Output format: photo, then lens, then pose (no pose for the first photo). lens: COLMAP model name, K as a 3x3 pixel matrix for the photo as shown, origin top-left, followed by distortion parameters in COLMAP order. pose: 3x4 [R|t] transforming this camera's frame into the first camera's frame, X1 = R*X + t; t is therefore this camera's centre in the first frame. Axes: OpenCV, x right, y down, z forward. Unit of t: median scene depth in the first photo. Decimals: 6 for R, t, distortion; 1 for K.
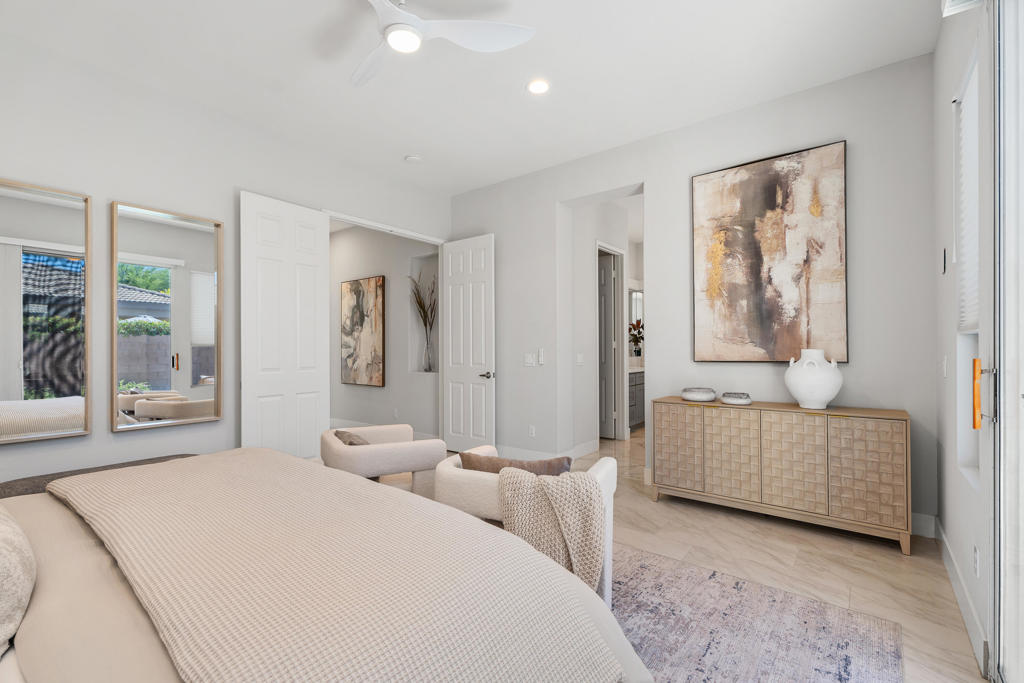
lens RADIAL K [[456.8, 0, 510.4], [0, 456.8, 344.7], [0, 0, 1]] dist [0.004332, -0.000113]
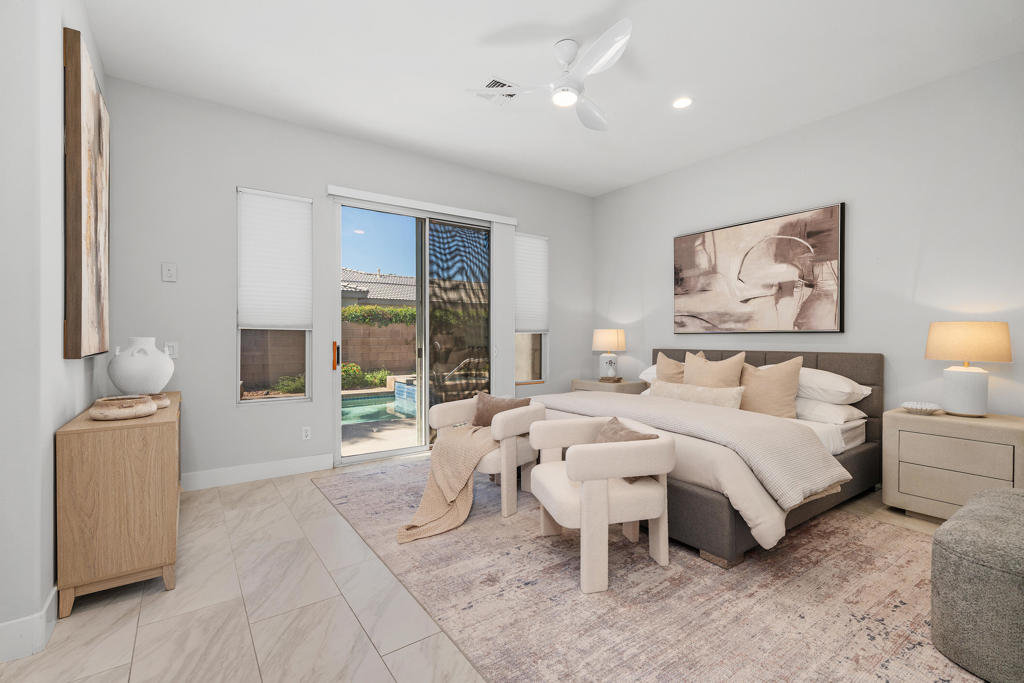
lens RADIAL K [[456.8, 0, 519.8], [0, 456.8, 341.2], [0, 0, 1]] dist [0.004332, -0.000113]
pose [[-0.965323, 0.004406, 0.261022, -0.300839], [0.002868, 0.999976, -0.006270, 0.024808], [-0.261043, -0.005304, -0.965312, 1.553722]]
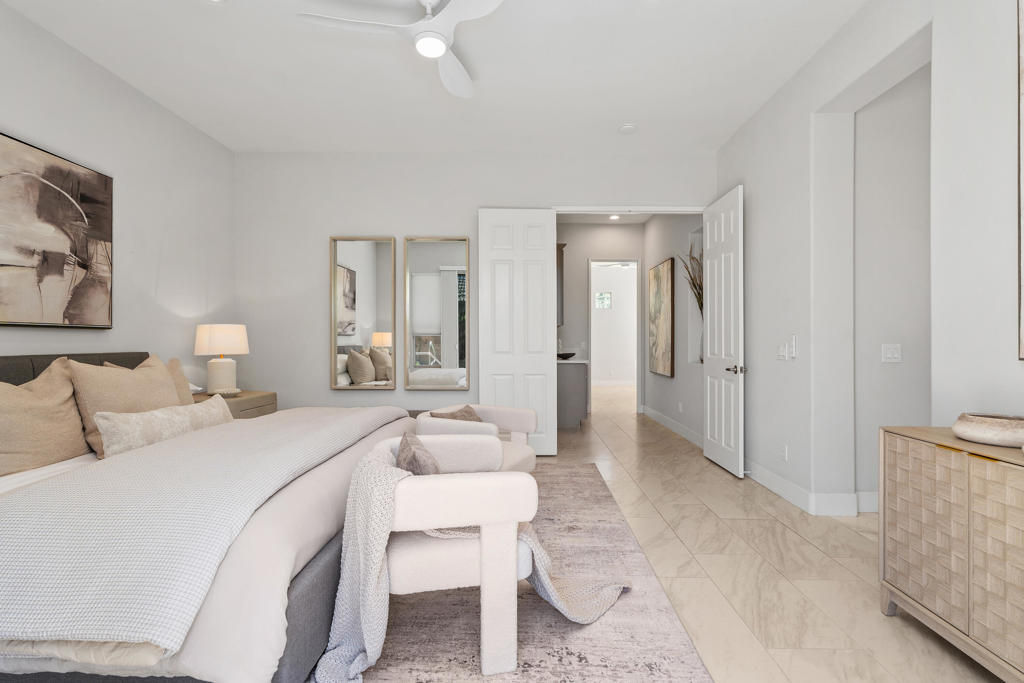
lens RADIAL K [[456.8, 0, 516.1], [0, 456.8, 341.9], [0, 0, 1]] dist [0.004332, -0.000113]
pose [[0.606466, 0.009446, -0.795053, 0.509291], [0.001309, 0.999916, 0.012878, 0.013813], [0.795108, -0.008851, 0.606403, 0.343846]]
